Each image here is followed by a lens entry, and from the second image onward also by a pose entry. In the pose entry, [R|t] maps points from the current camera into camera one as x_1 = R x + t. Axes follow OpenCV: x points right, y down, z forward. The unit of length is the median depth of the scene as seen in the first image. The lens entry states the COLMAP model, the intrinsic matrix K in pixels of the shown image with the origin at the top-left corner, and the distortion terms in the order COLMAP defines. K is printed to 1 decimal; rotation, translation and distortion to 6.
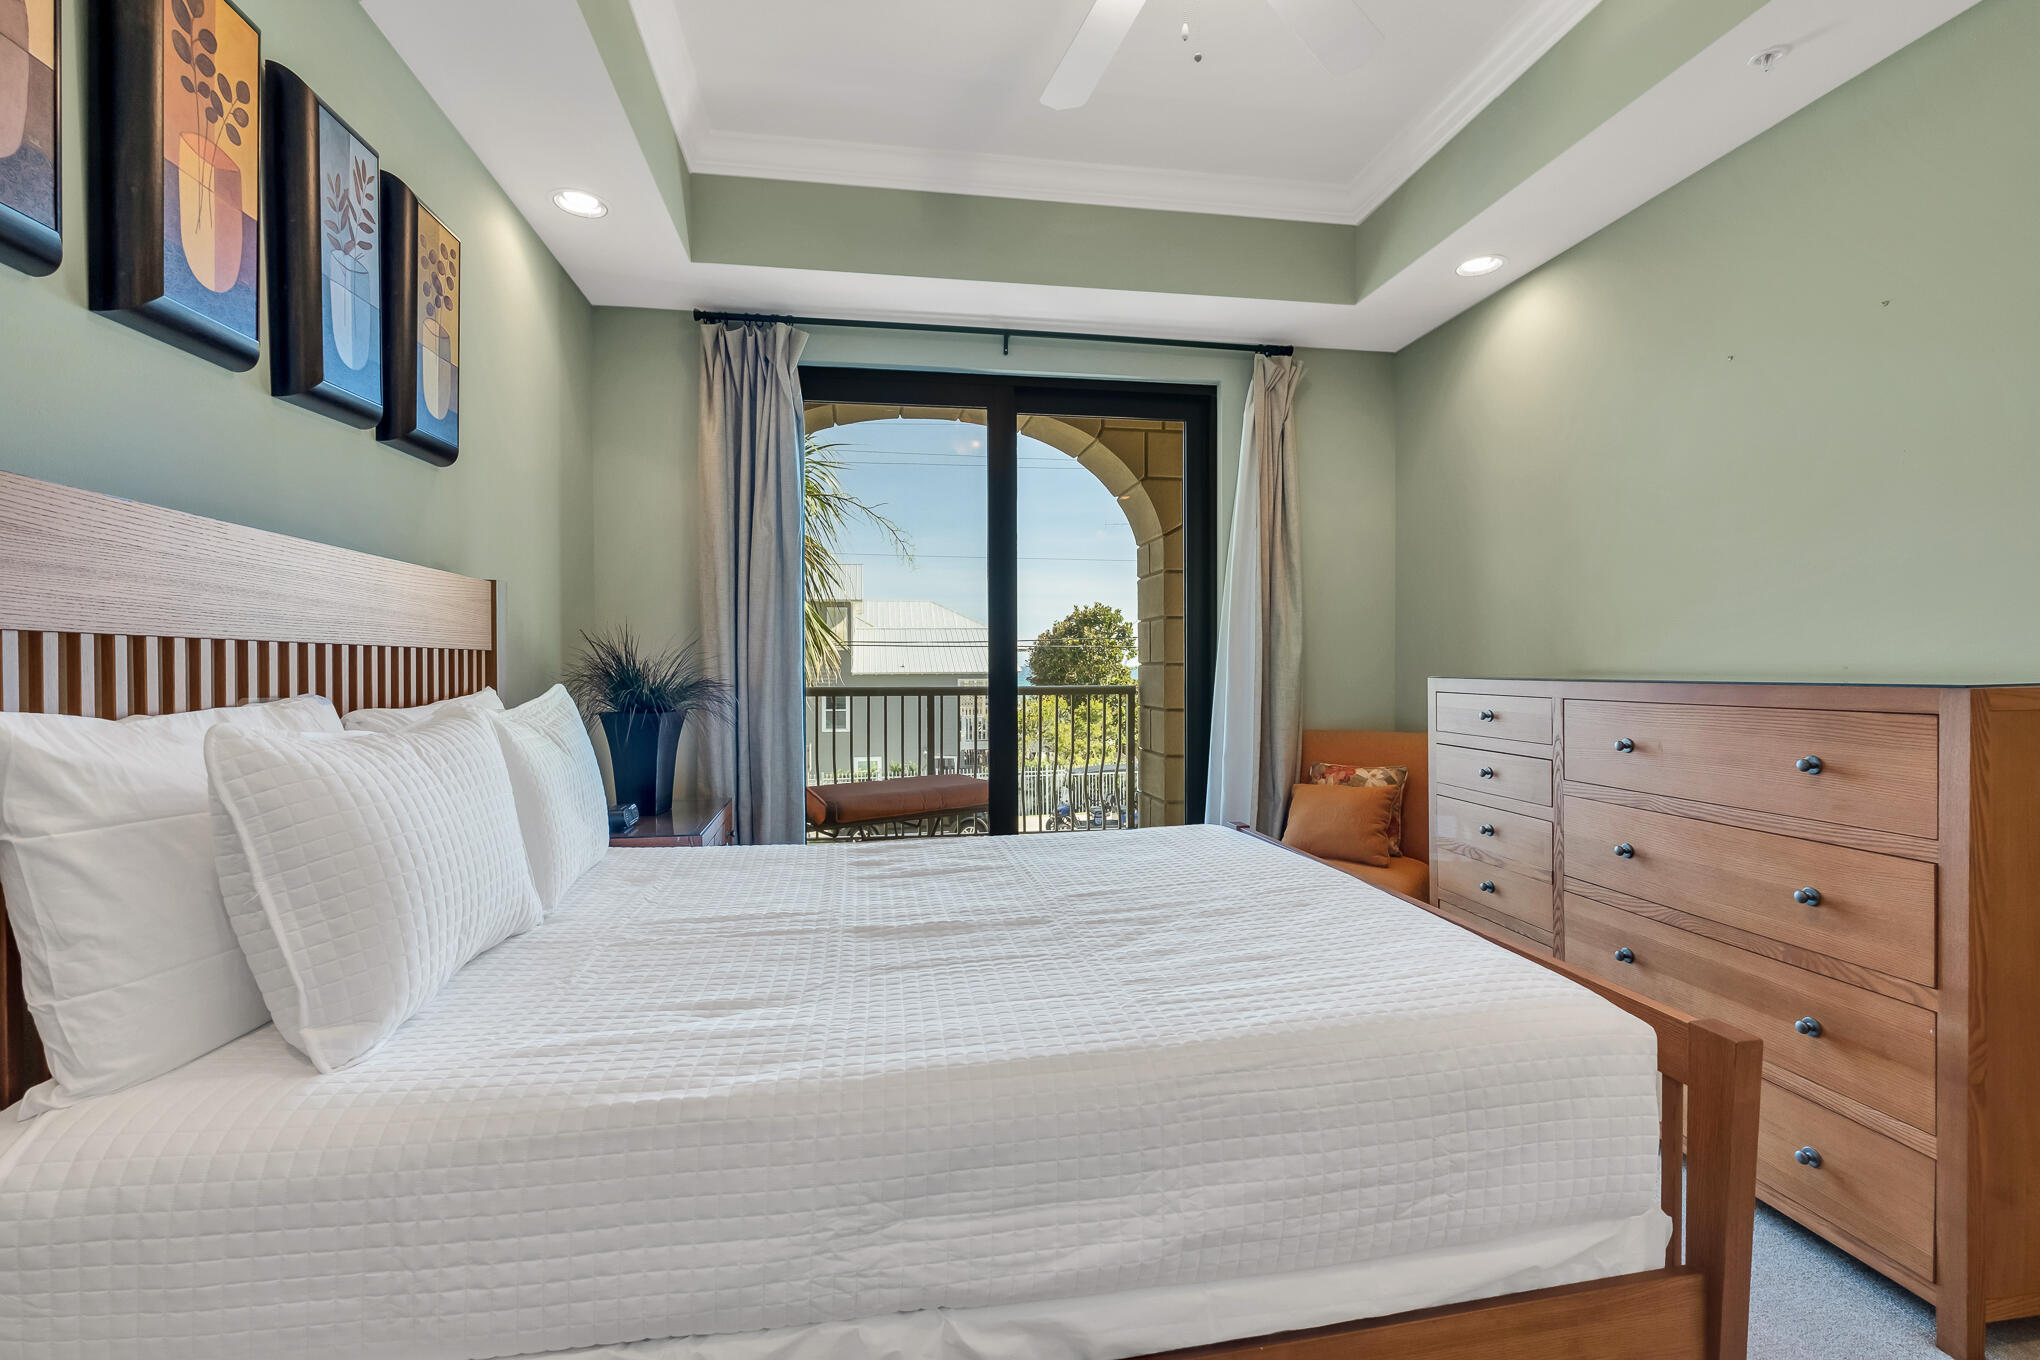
lens RADIAL K [[901.5, 0, 1020.8], [0, 901.5, 674.3], [0, 0, 1]] dist [-0.001491, -0.000073]
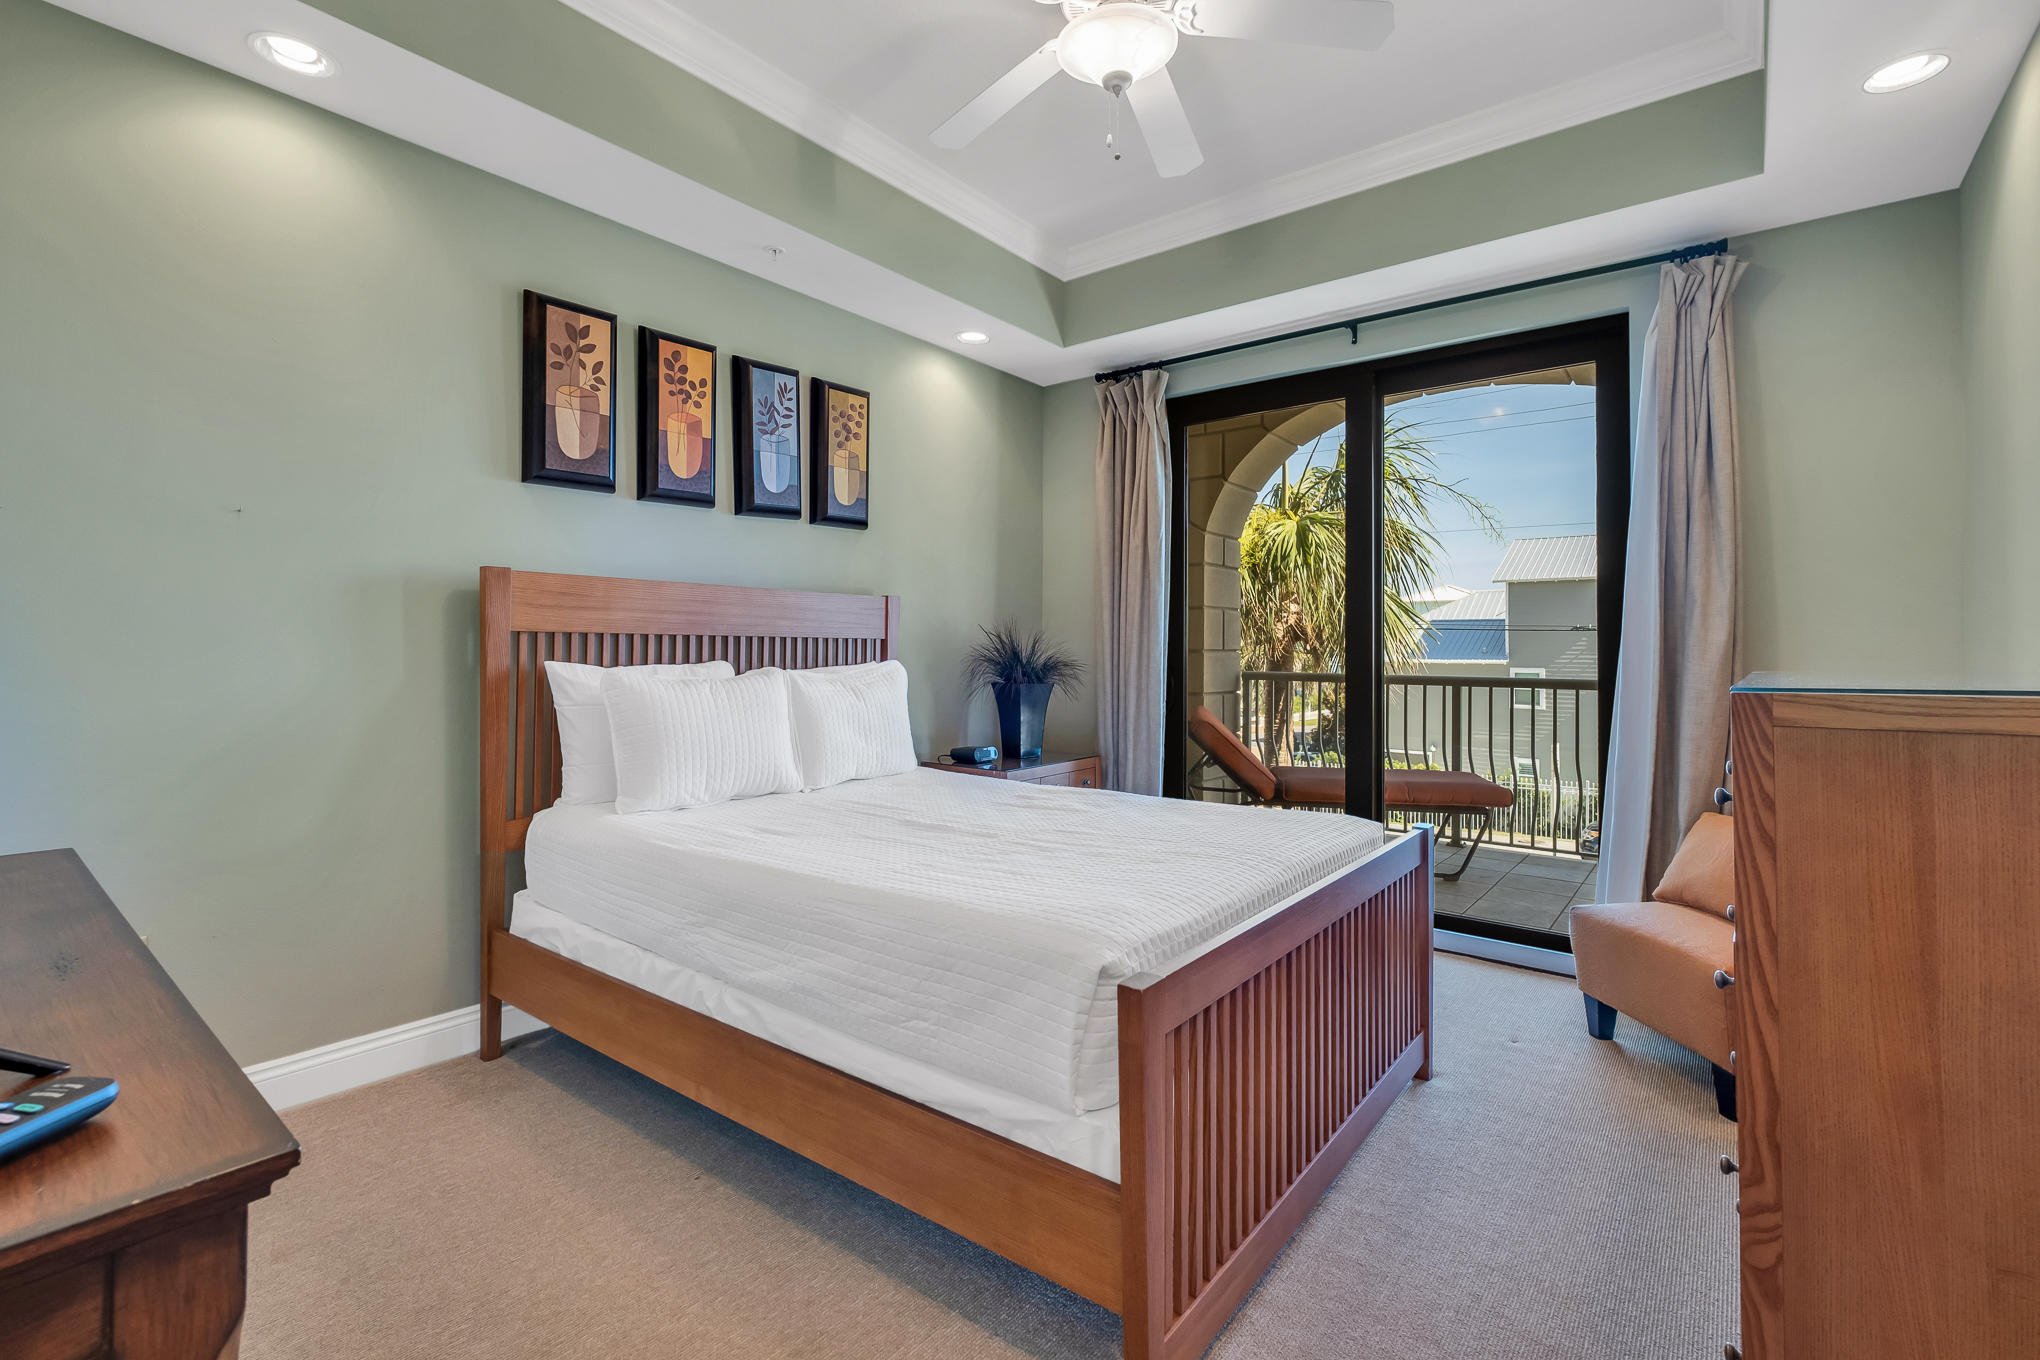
lens RADIAL K [[934.9, 0, 1027.0], [0, 934.9, 650.7], [0, 0, 1]] dist [-0.049083, -0.000314]
pose [[0.655791, 0.003740, -0.754933, 0.908206], [-0.015203, 0.999850, -0.008254, 0.004141], [0.754789, 0.016890, 0.655750, 0.091966]]
